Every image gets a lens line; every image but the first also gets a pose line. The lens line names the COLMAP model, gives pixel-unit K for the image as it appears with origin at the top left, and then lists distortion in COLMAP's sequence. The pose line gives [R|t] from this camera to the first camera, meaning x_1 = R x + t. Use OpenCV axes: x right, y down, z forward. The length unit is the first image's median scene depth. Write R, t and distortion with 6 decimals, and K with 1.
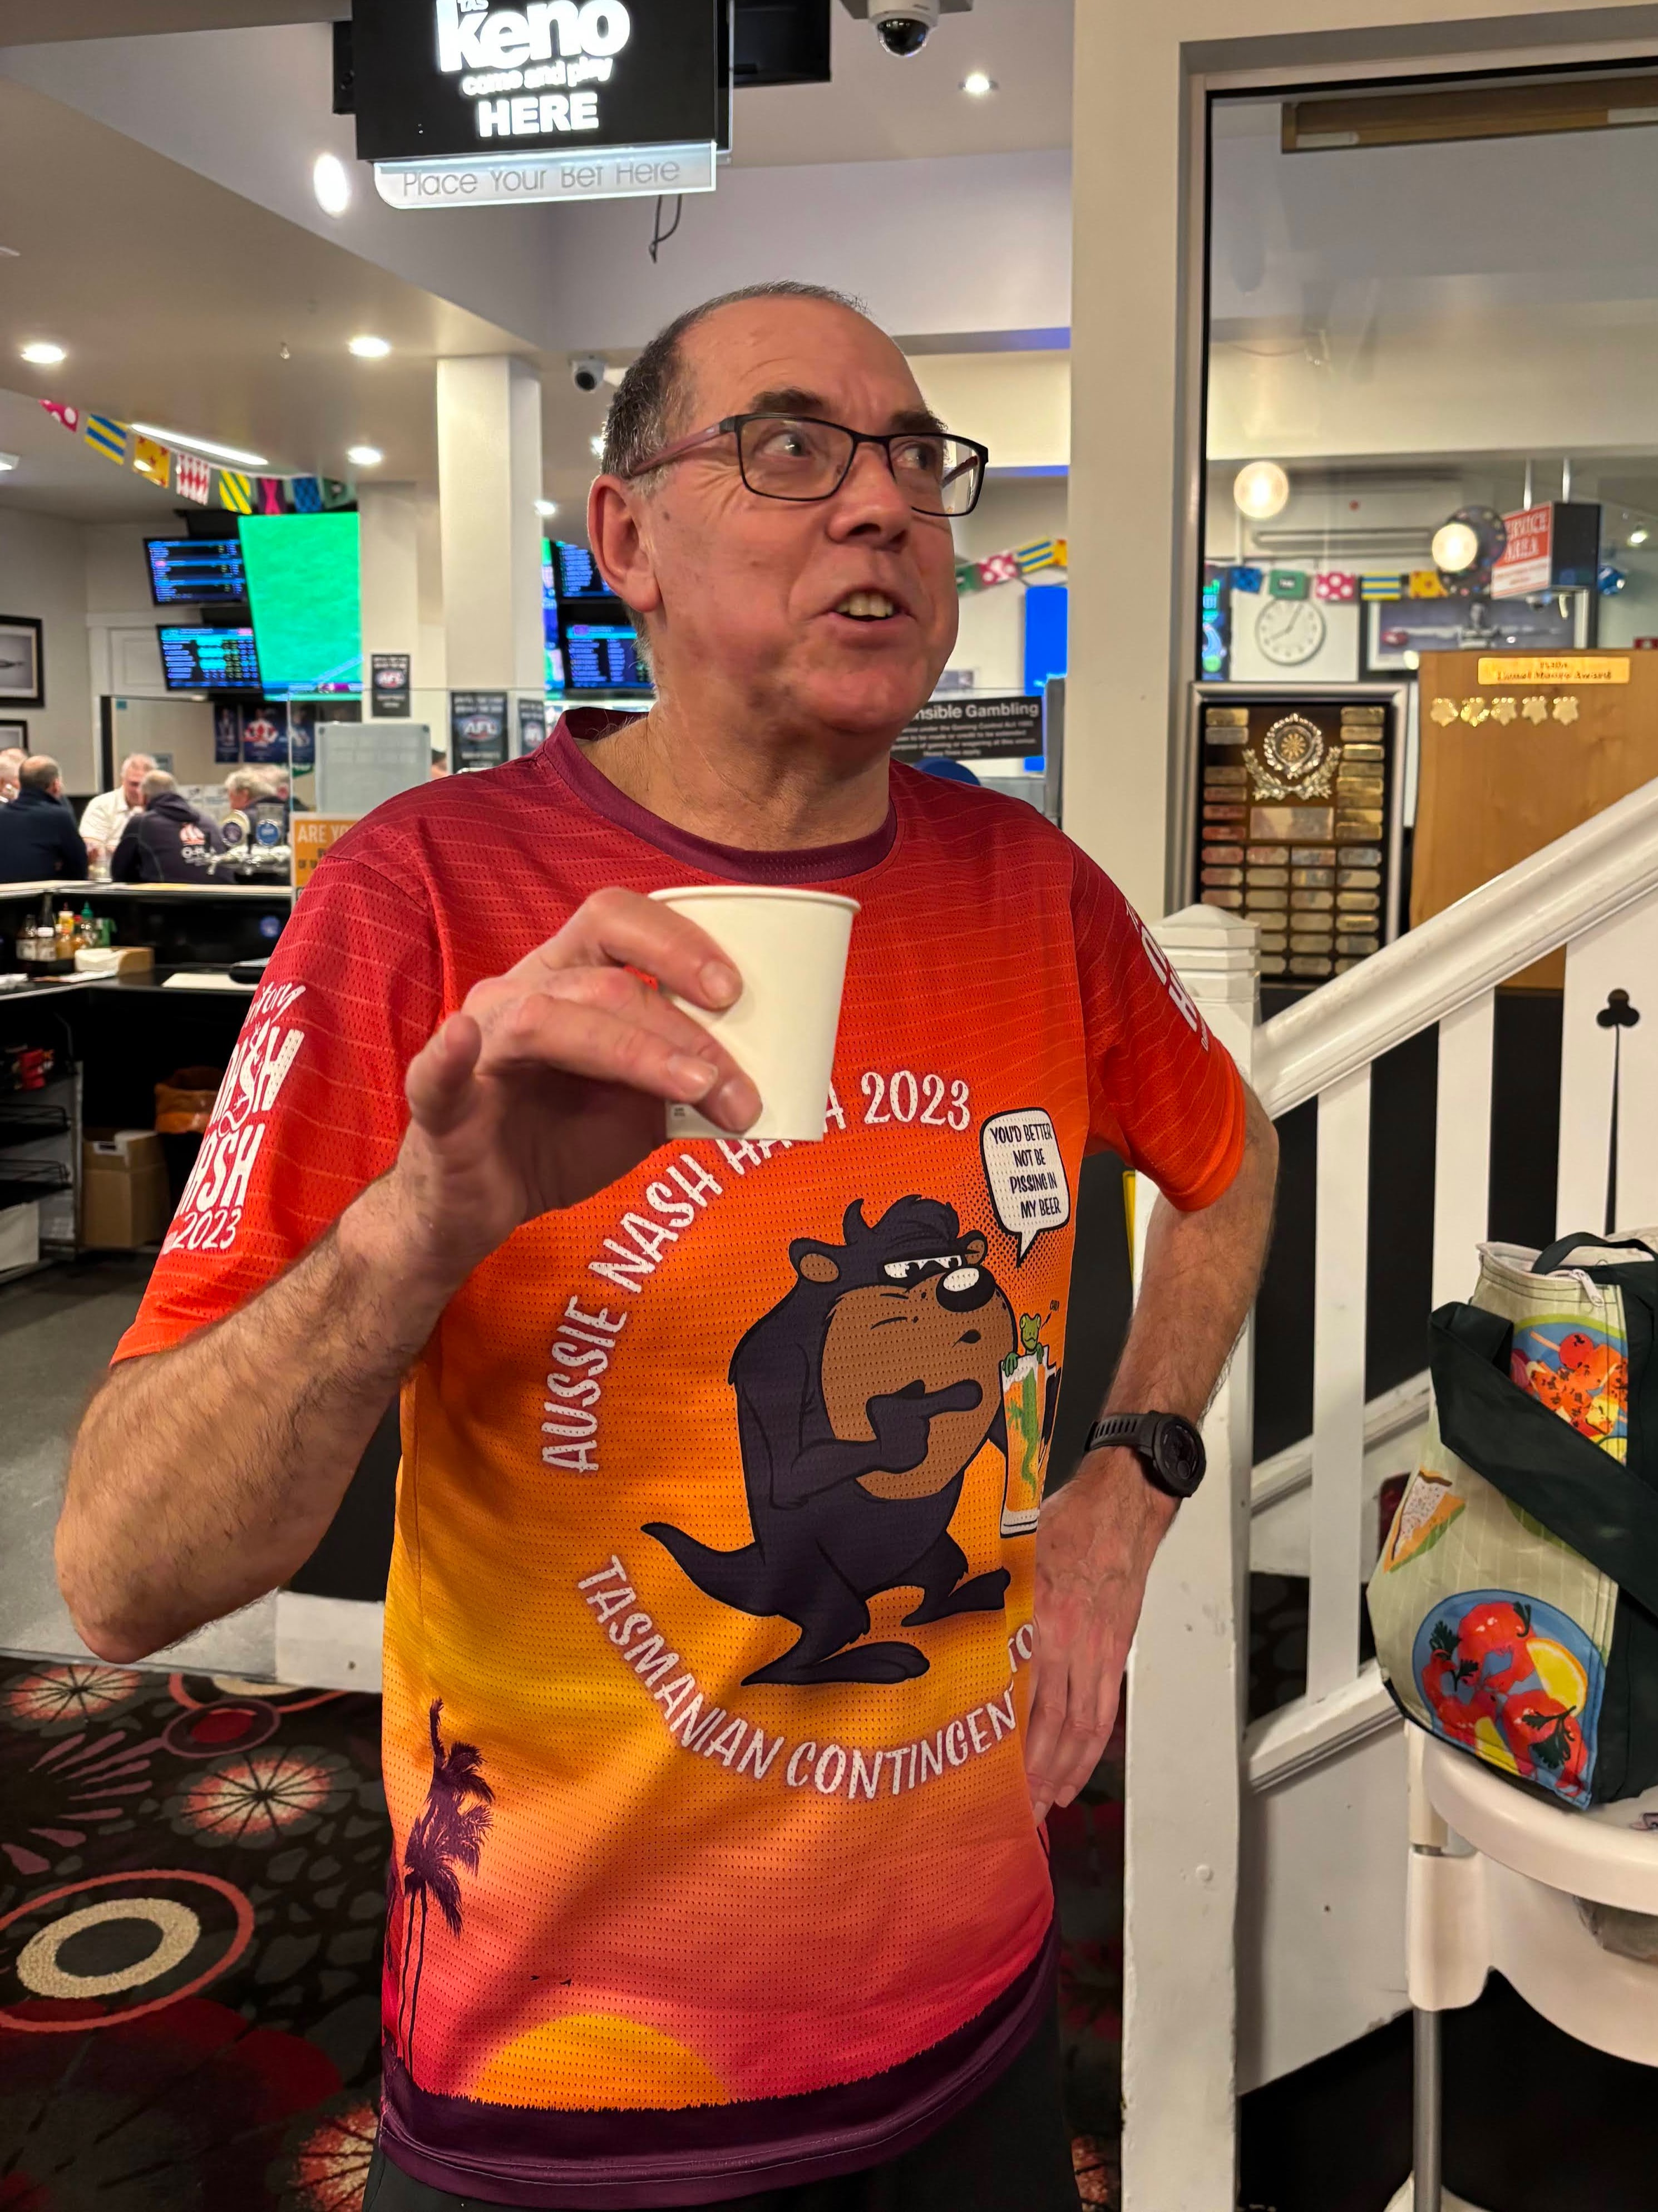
lens RADIAL K [[1951.9, 0, 953.8], [0, 1951.9, 960.3], [0, 0, 1]] dist [0.014205, -0.011291]
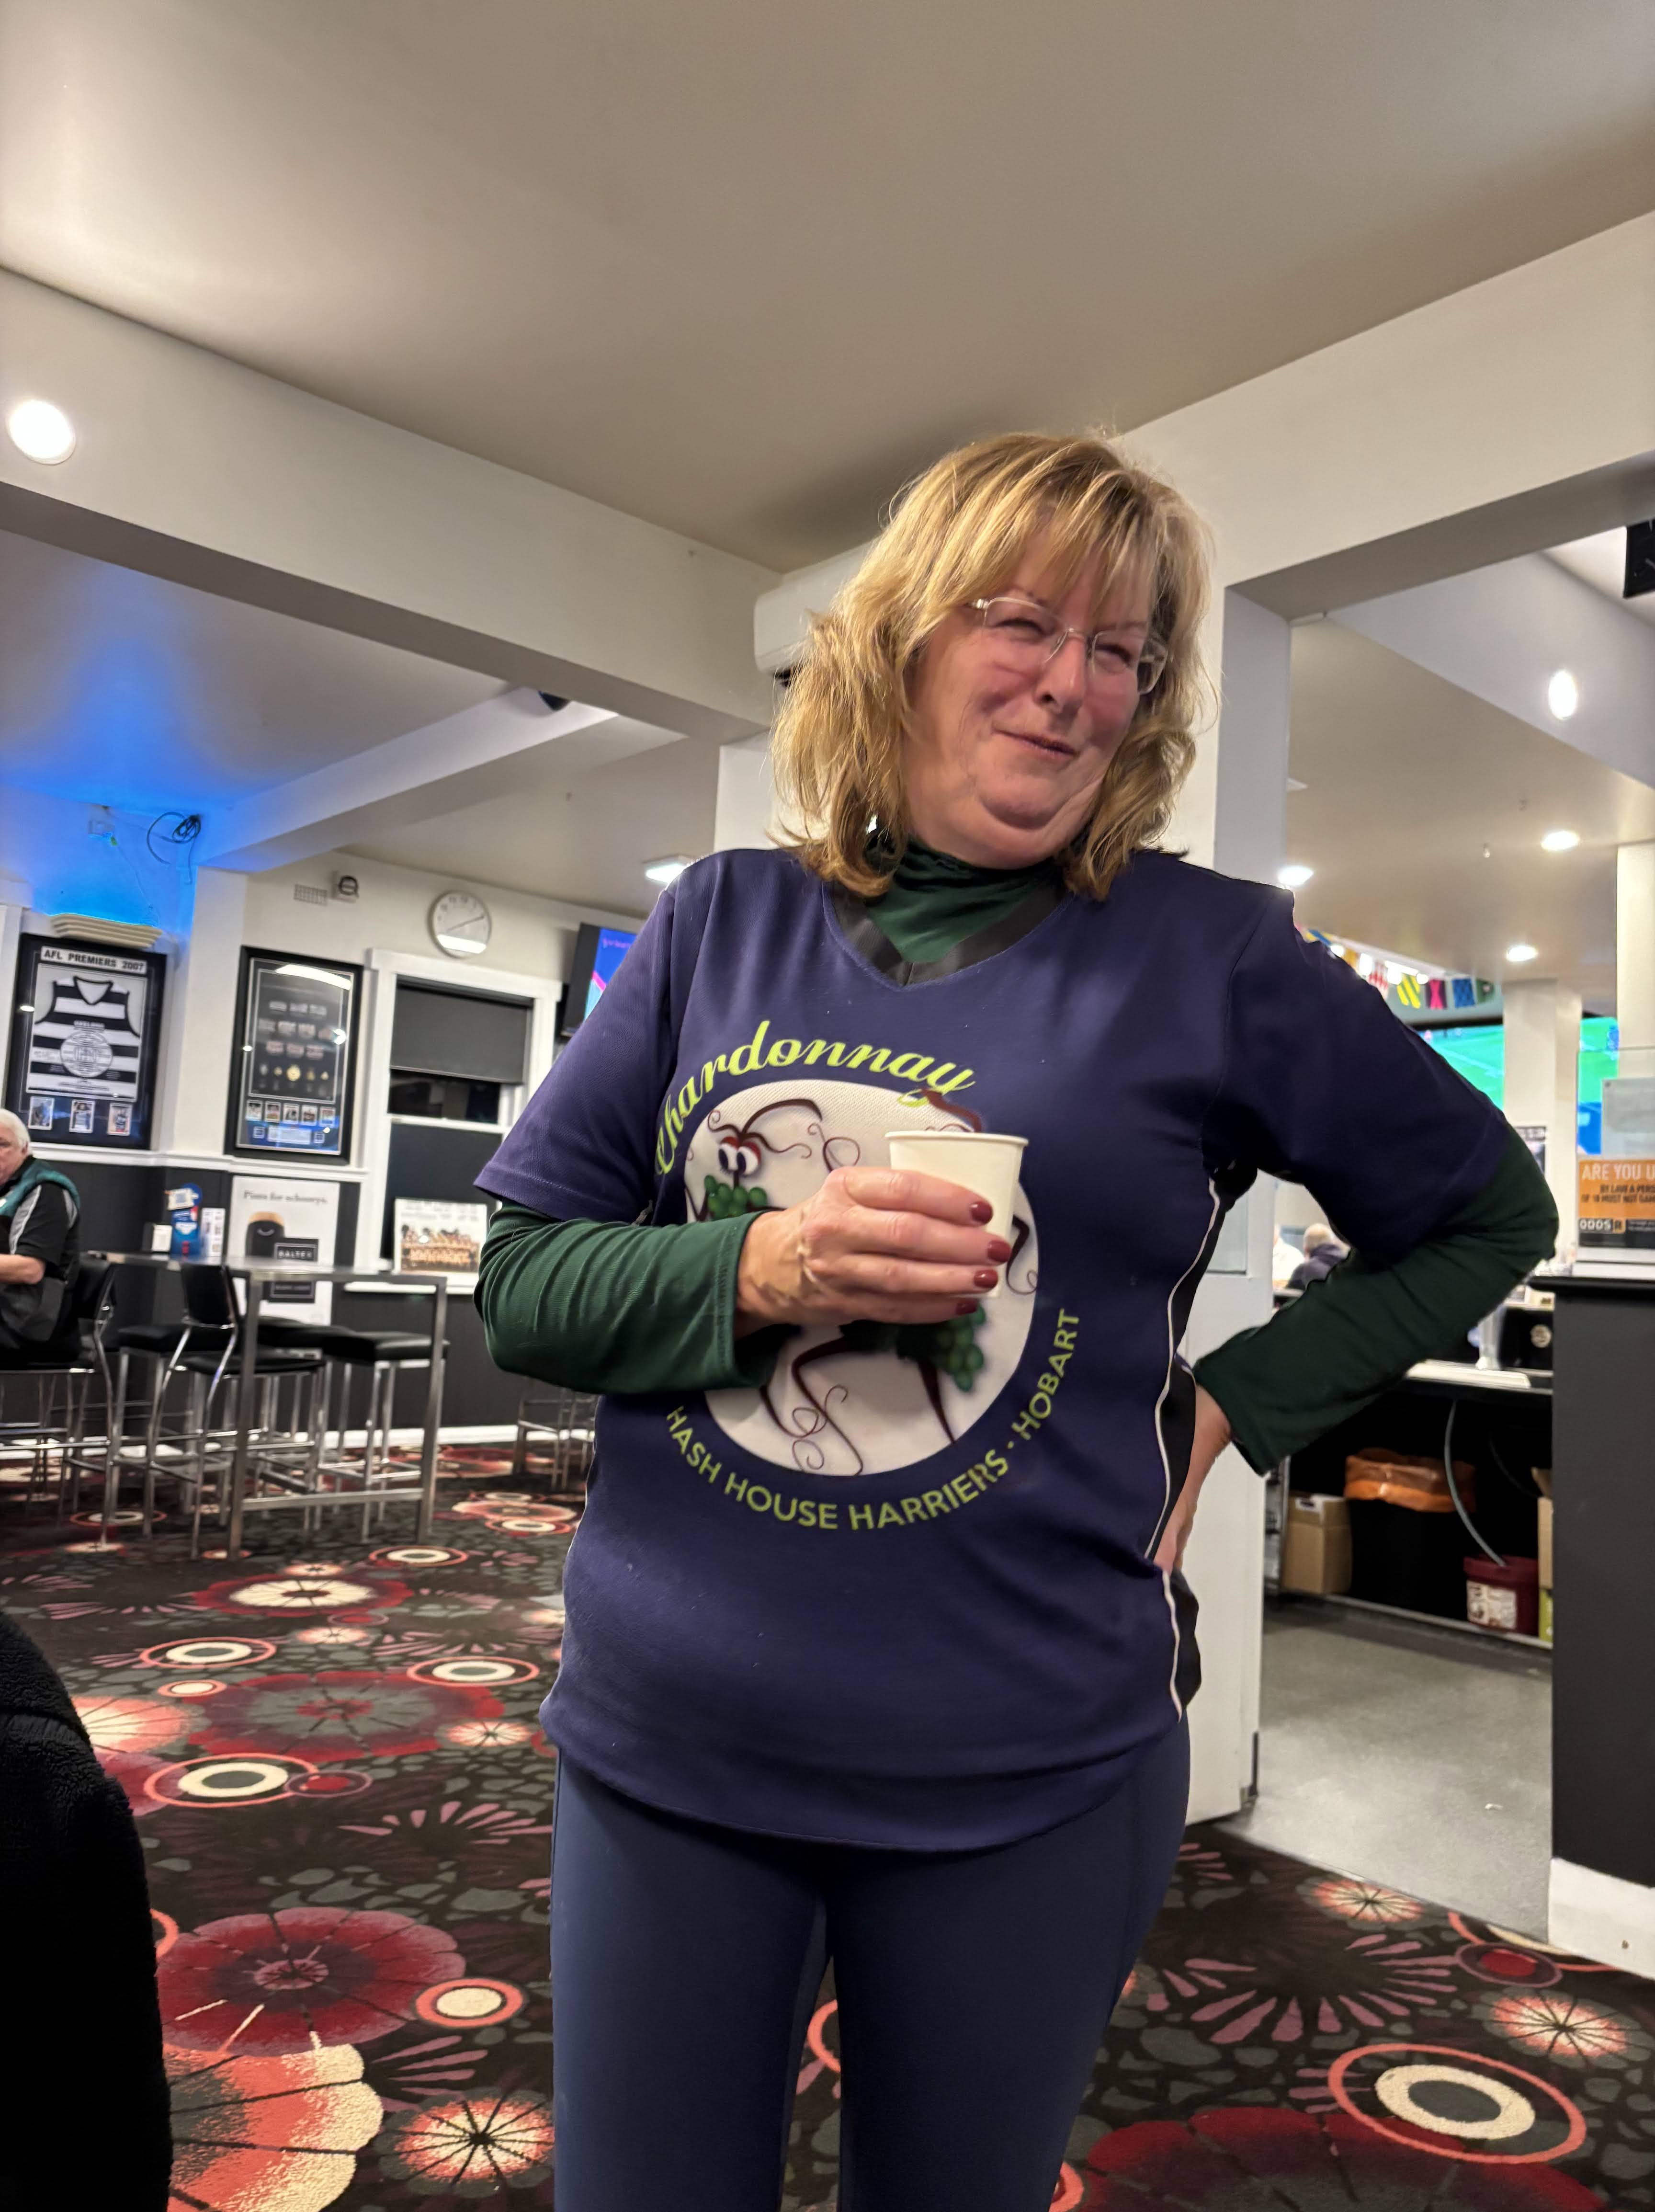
lens RADIAL K [[1672.0, 0, 828.3], [0, 1672.0, 1092.9], [0, 0, 1]] dist [0.029897, -0.050965]
pose [[0.807279, -0.023511, -0.589701, -0.117429], [-0.099624, 0.979438, -0.175430, 0.118388], [0.581701, 0.200369, 0.788338, -0.062954]]
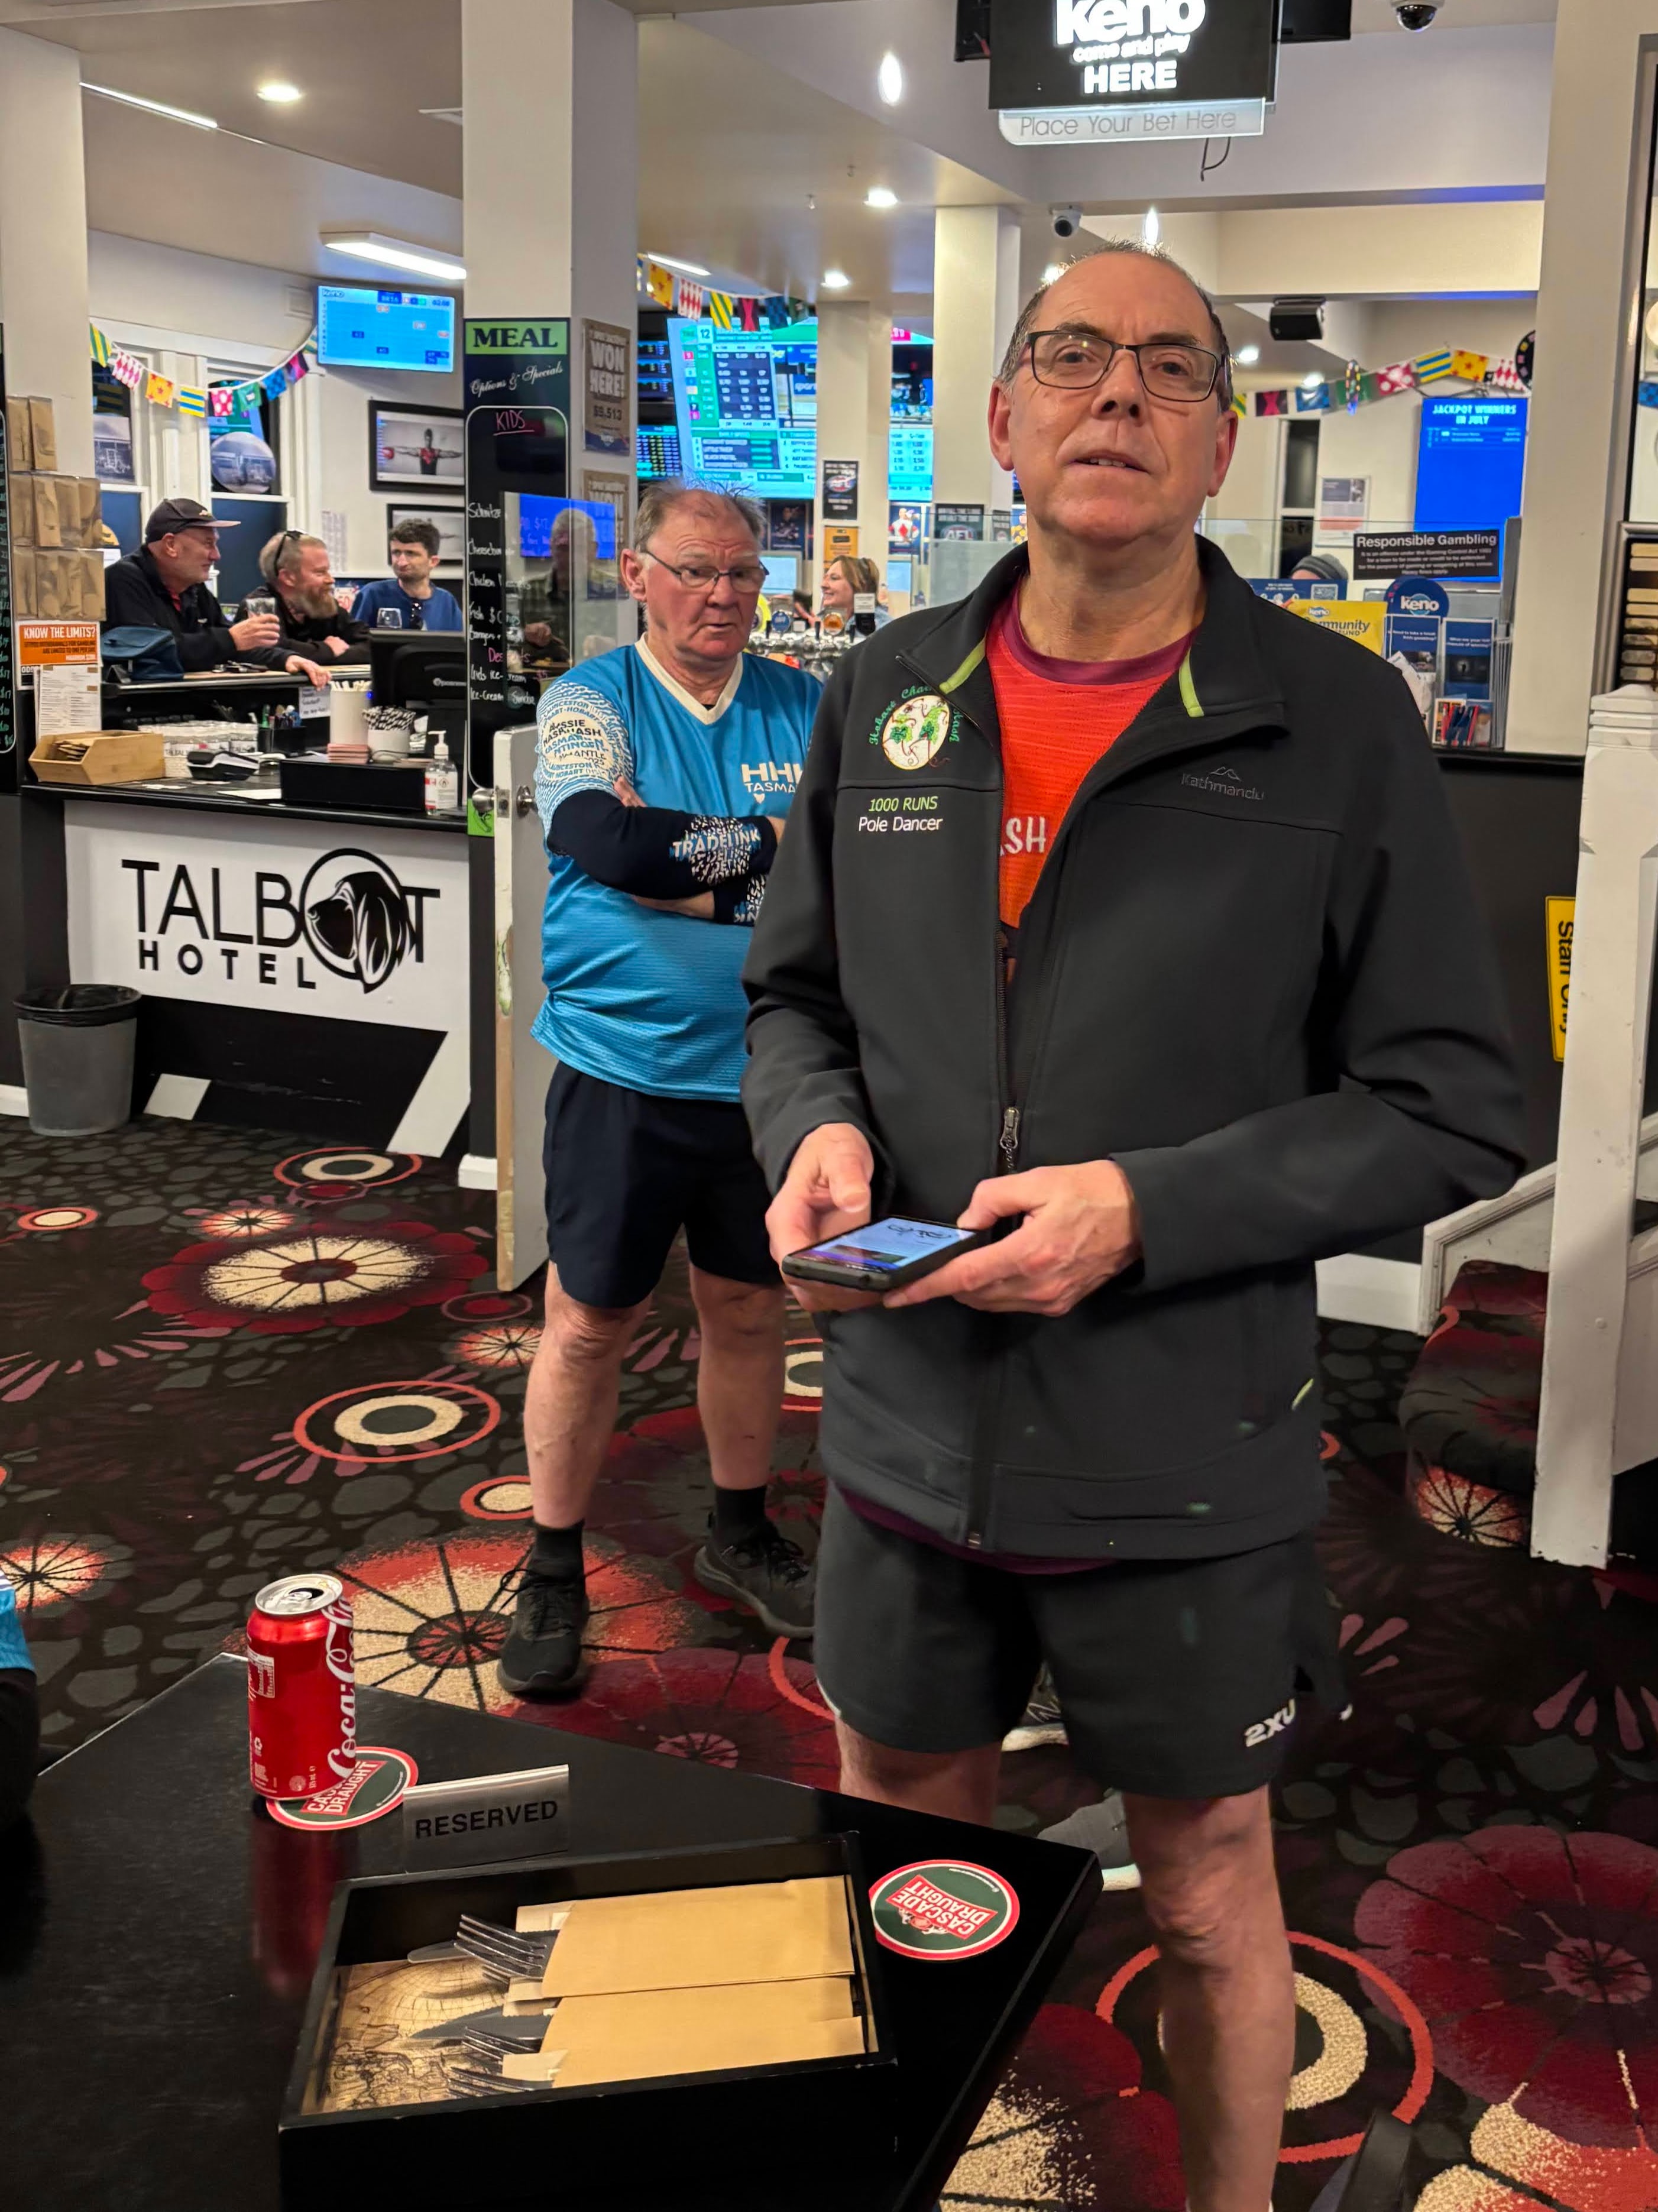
lens RADIAL K [[2046.1, 0, 1014.4], [0, 2046.1, 869.9], [0, 0, 1]] dist [0.012263, 0.000000]
pose [[0.989786, 0.045414, -0.135136, -0.079234], [-0.038813, 0.997940, 0.051087, 0.033055], [0.137177, -0.045320, 0.989509, -0.401095]]
